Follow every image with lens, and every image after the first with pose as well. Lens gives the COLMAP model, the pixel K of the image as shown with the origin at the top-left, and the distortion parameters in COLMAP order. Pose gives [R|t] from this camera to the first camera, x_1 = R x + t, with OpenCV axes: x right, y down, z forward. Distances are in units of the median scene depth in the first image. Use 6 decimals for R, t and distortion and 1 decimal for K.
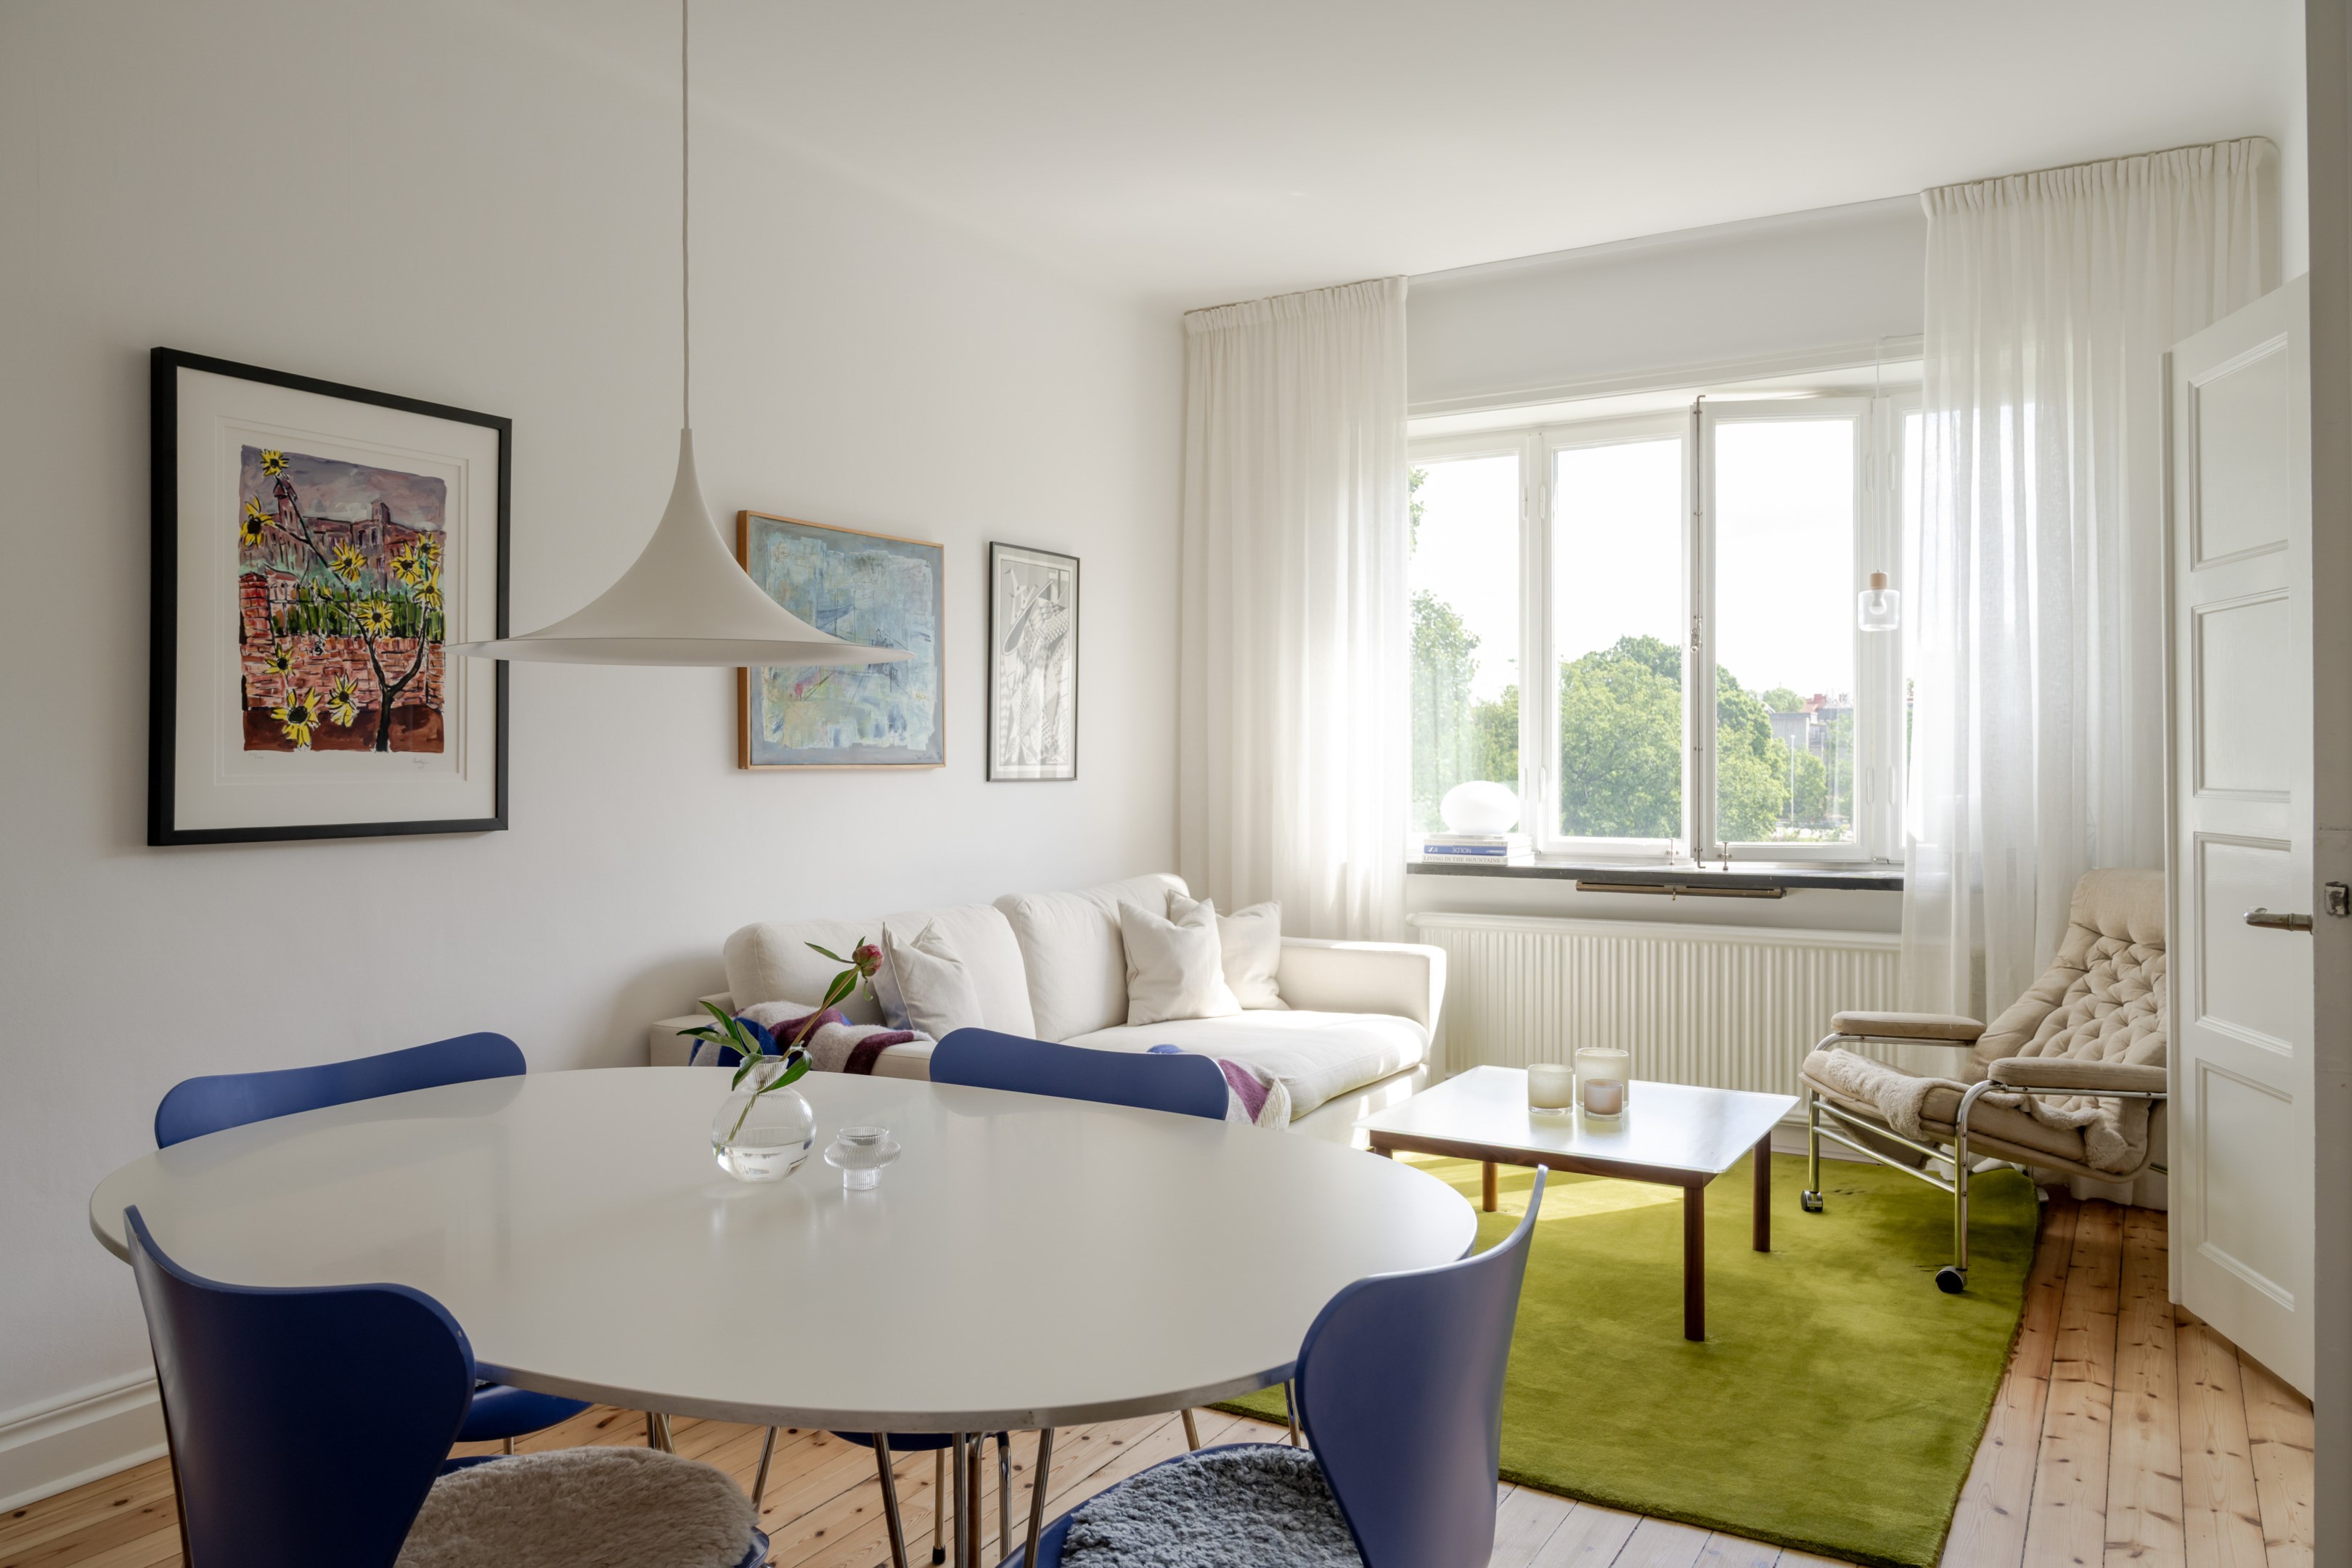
lens RADIAL K [[1617.7, 0, 1187.1], [0, 1617.7, 755.9], [0, 0, 1]] dist [-0.003204, 0.005441]
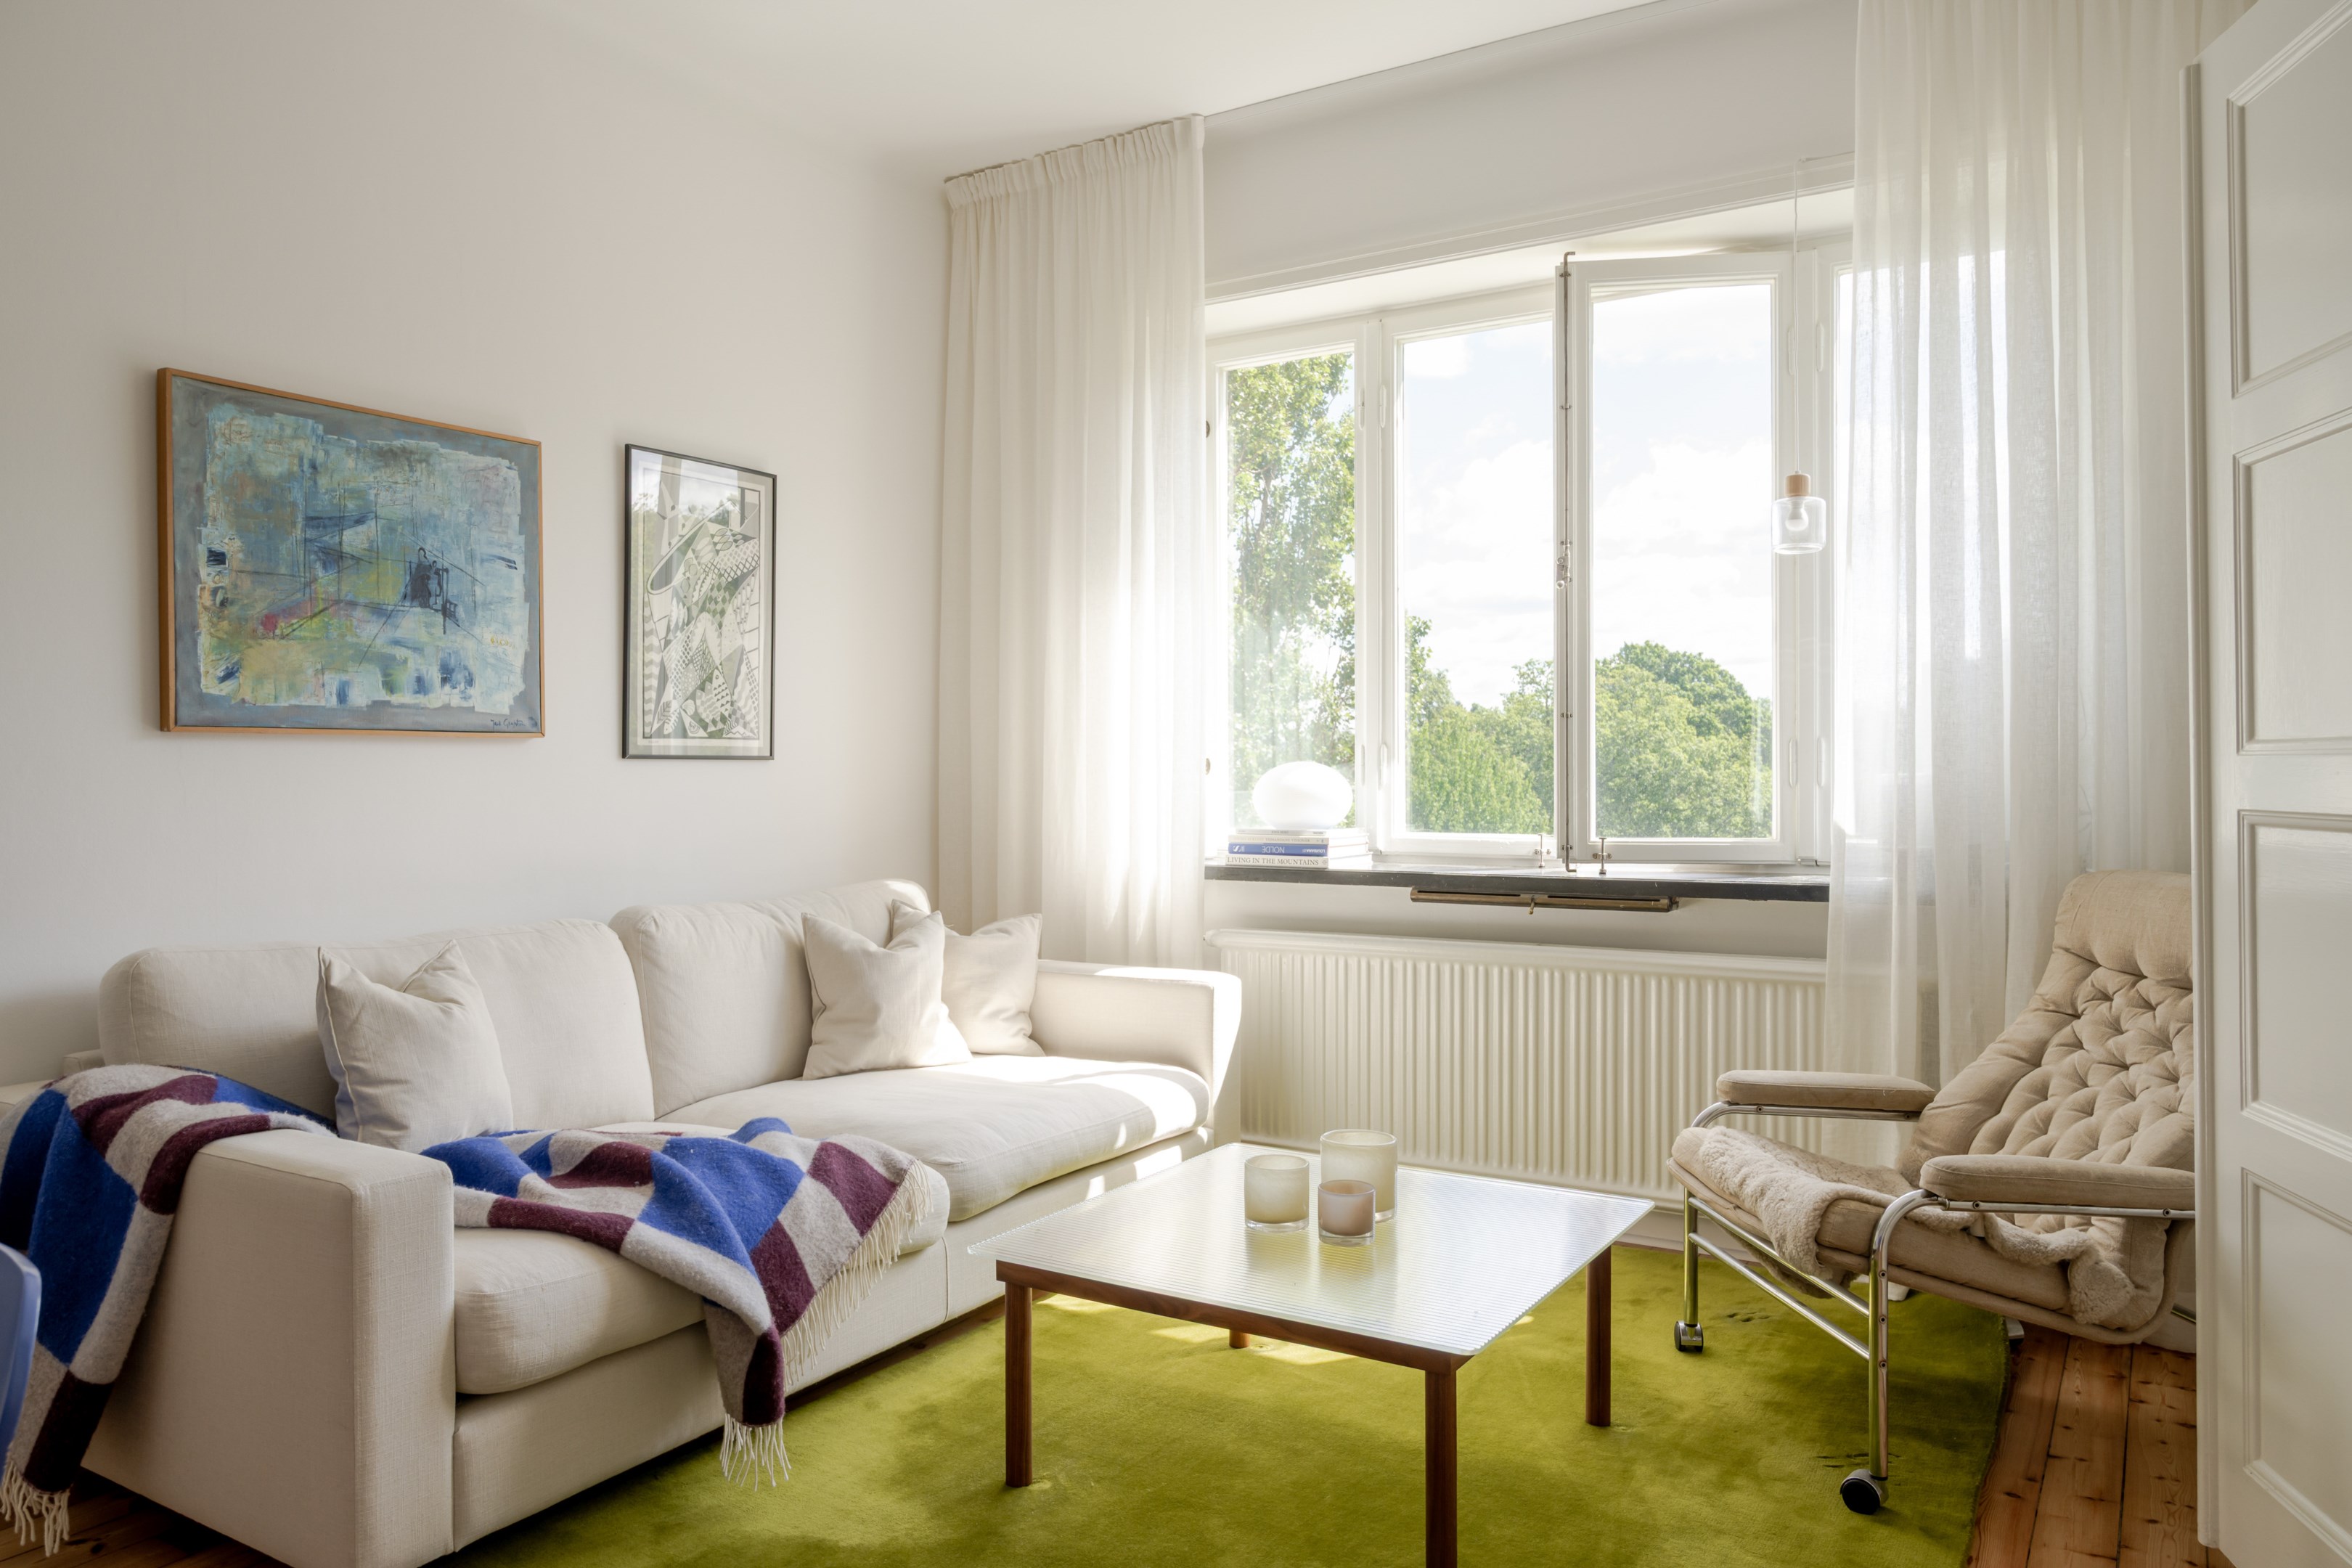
lens RADIAL K [[1596.5, 0, 1164.6], [0, 1596.5, 765.7], [0, 0, 1]] dist [-0.001510, -0.001365]
pose [[0.999722, -0.001959, -0.023480, 0.223910], [0.001951, 0.999998, -0.000385, 0.029971], [0.023481, 0.000339, 0.999724, 0.377073]]
